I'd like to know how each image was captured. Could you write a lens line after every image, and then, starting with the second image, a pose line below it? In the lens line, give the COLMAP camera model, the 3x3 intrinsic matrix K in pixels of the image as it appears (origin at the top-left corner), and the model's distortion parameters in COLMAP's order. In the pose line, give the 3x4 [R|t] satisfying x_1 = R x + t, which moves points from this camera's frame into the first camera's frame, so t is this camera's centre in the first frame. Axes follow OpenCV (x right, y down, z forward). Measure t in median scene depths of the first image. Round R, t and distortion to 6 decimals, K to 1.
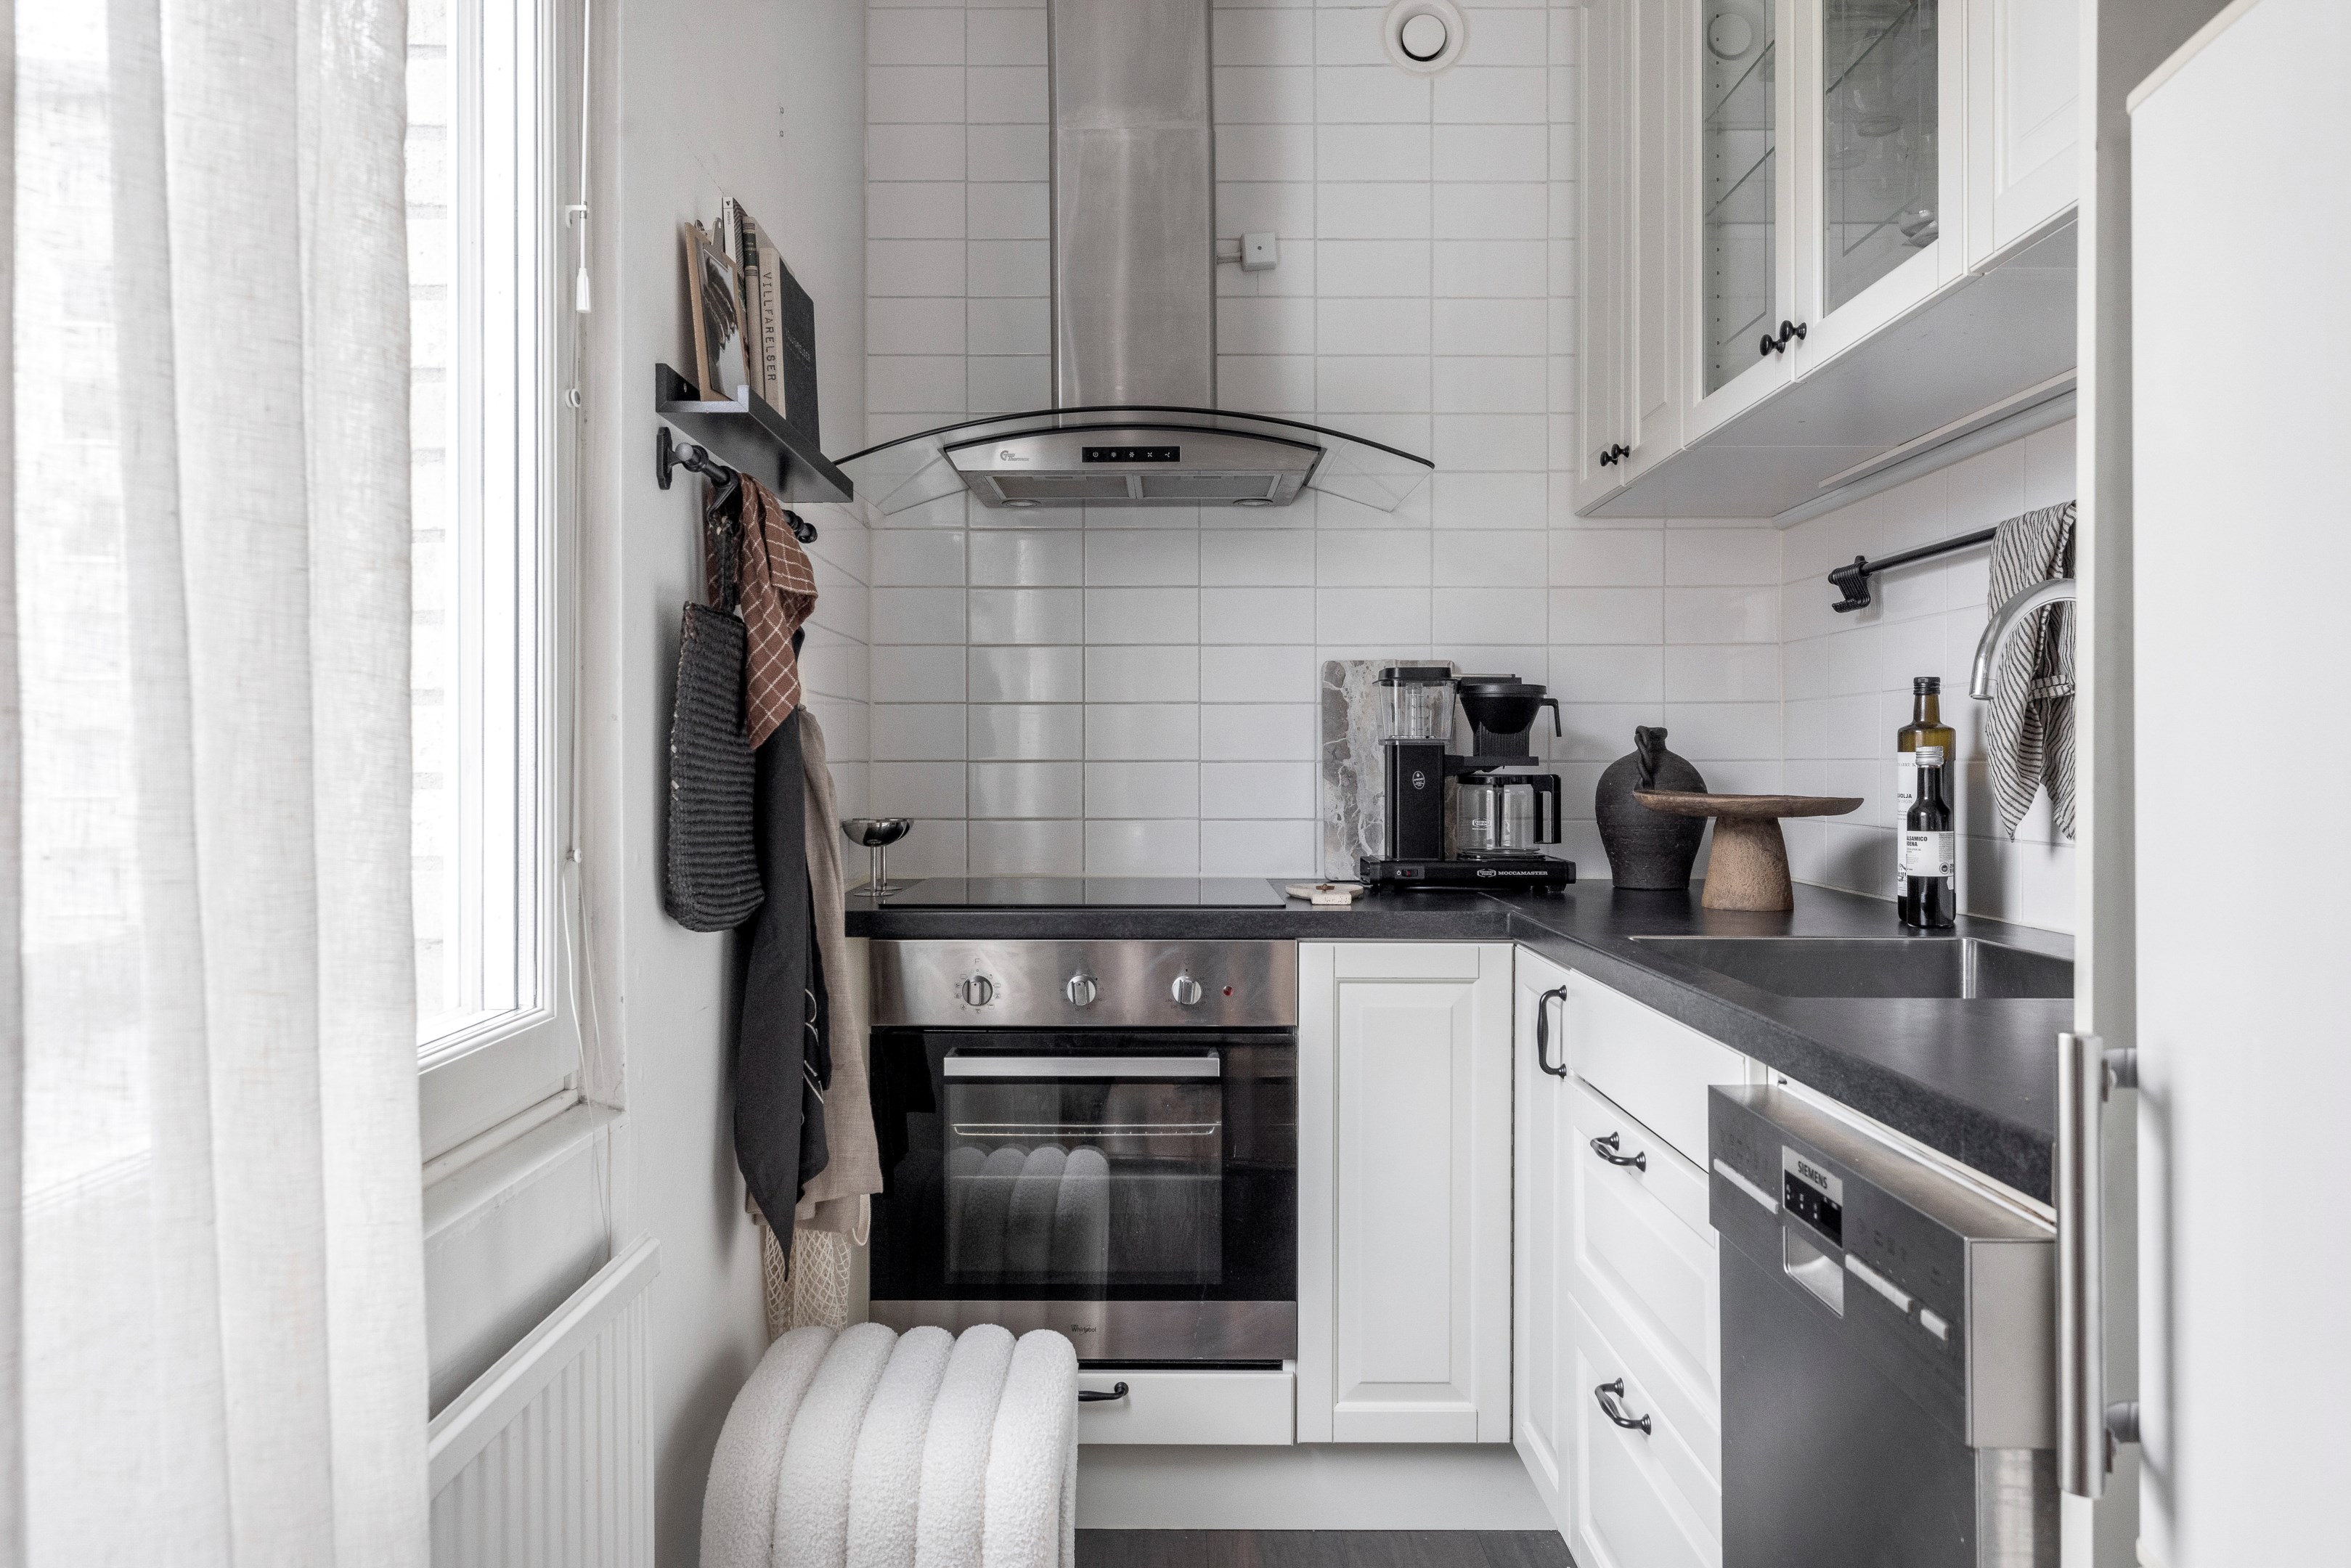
lens RADIAL K [[1614.1, 0, 1169.1], [0, 1614.1, 774.6], [0, 0, 1]] dist [0.002934, -0.005615]
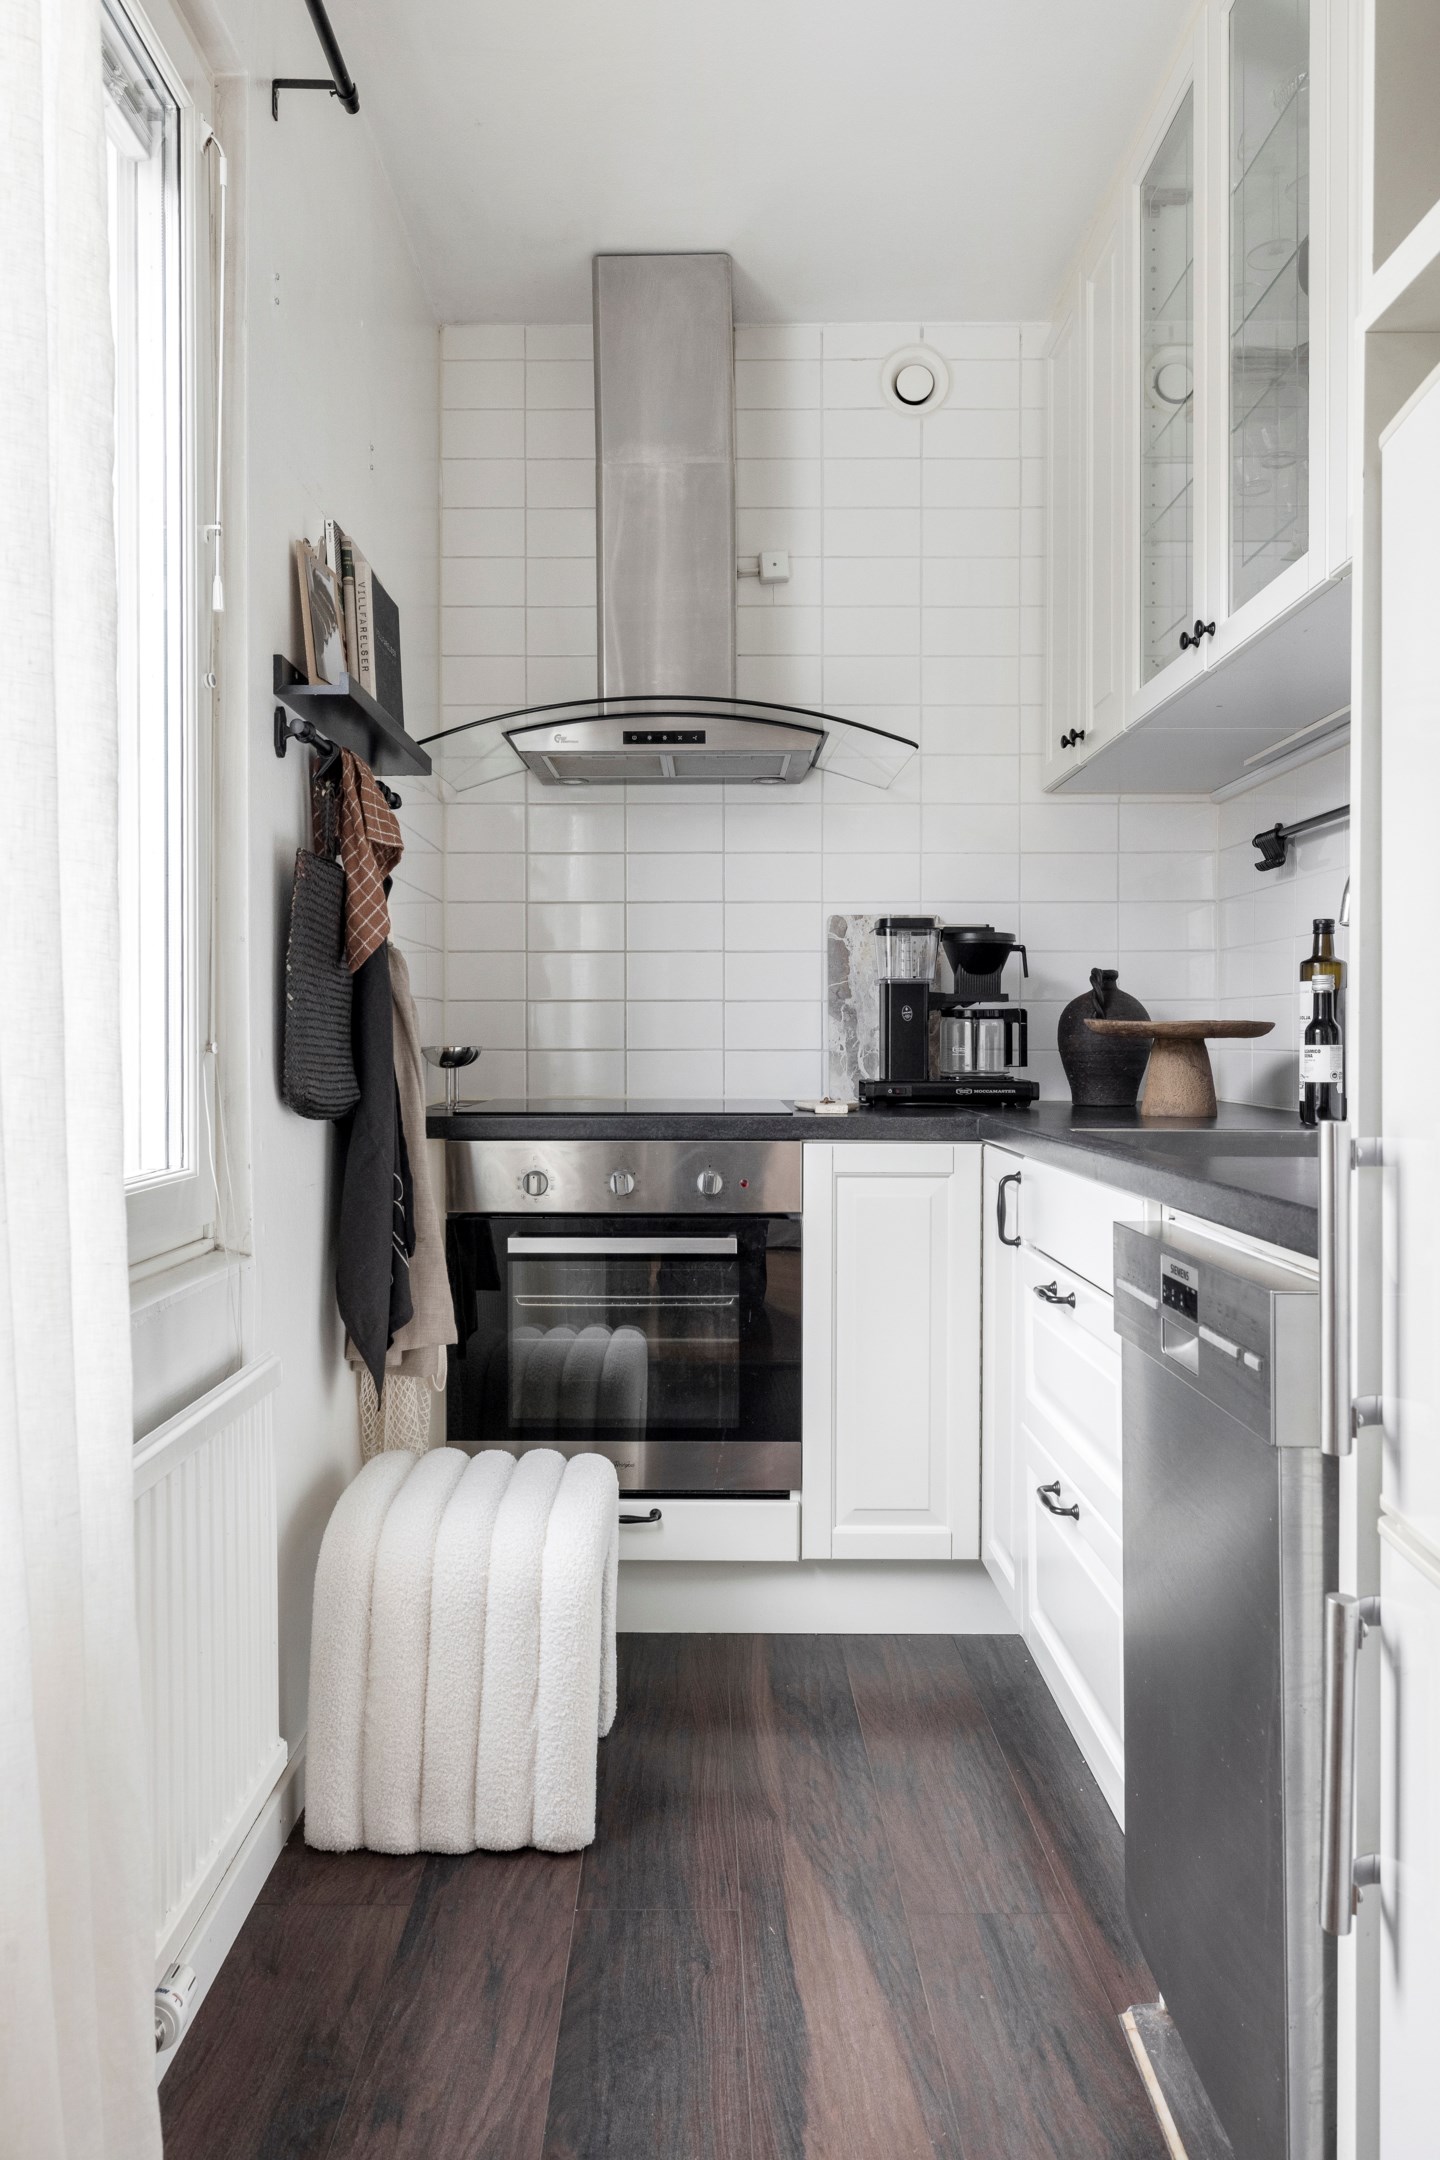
lens RADIAL K [[1483.1, 0, 710.9], [0, 1483.1, 1068.8], [0, 0, 1]] dist [0.002934, -0.005615]
pose [[0.999999, -0.000766, -0.001008, 0.013506], [0.000773, 0.999974, 0.007199, 0.042989], [0.001003, -0.007200, 0.999974, -0.107208]]
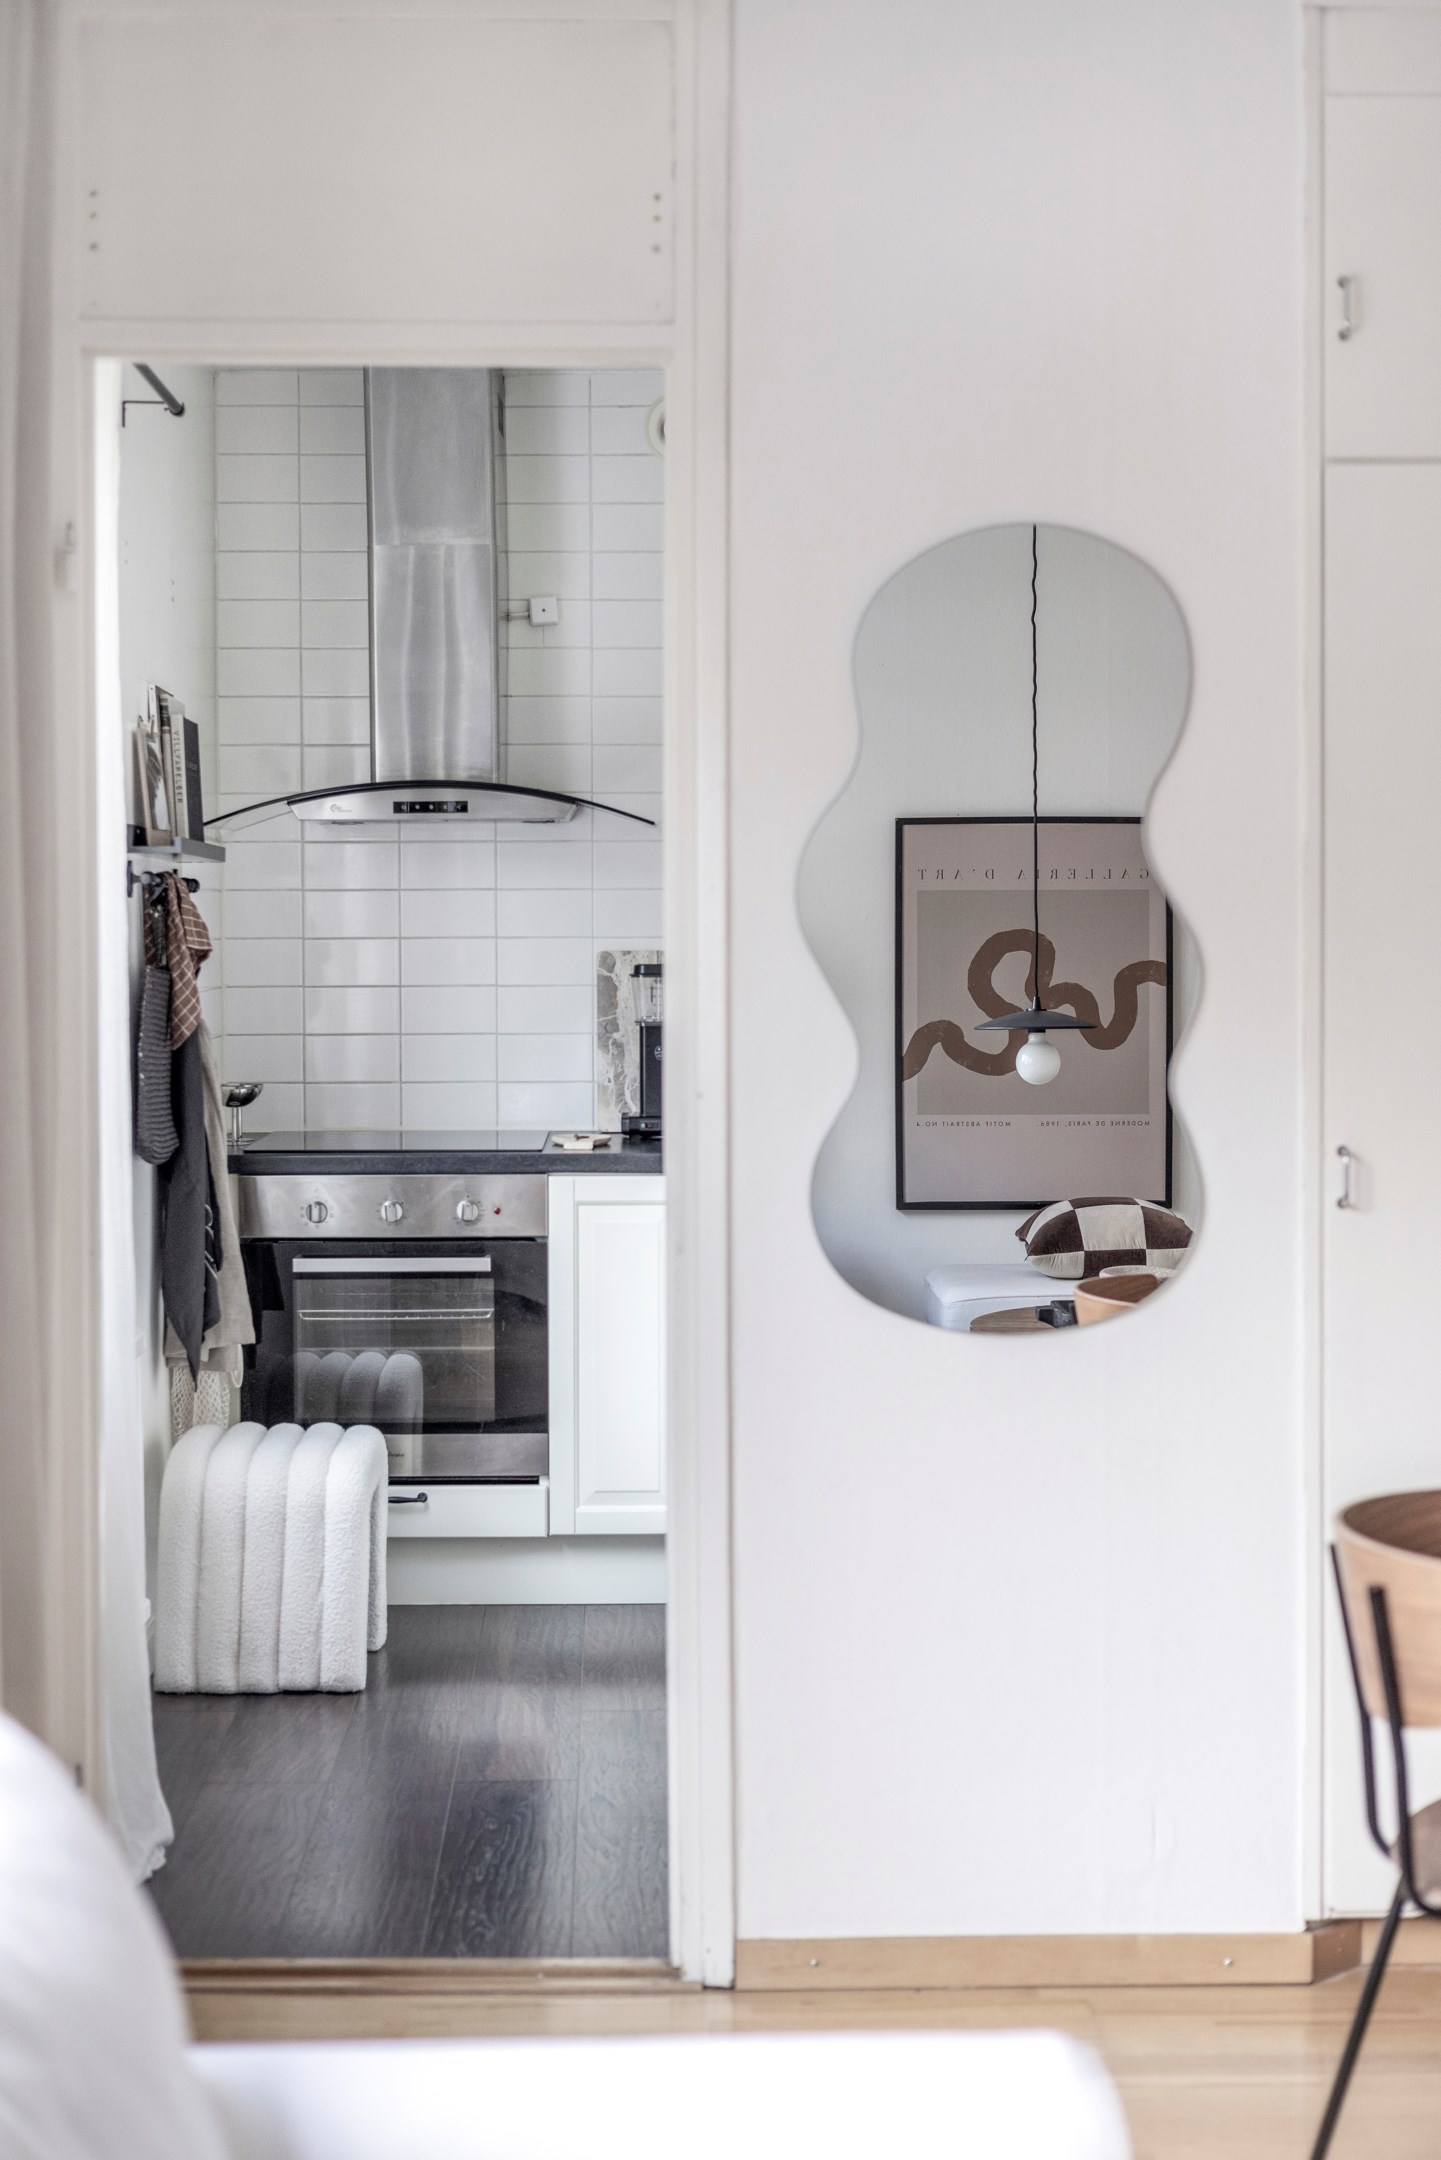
lens RADIAL K [[3045.8, 0, 693.9], [0, 3045.8, 1014.9], [0, 0, 1]] dist [0.011982, 0.000000]
pose [[0.999909, -0.005087, 0.012525, 0.181343], [0.004828, 0.999775, 0.020660, -0.091403], [-0.012627, -0.020598, 0.999708, -1.692217]]
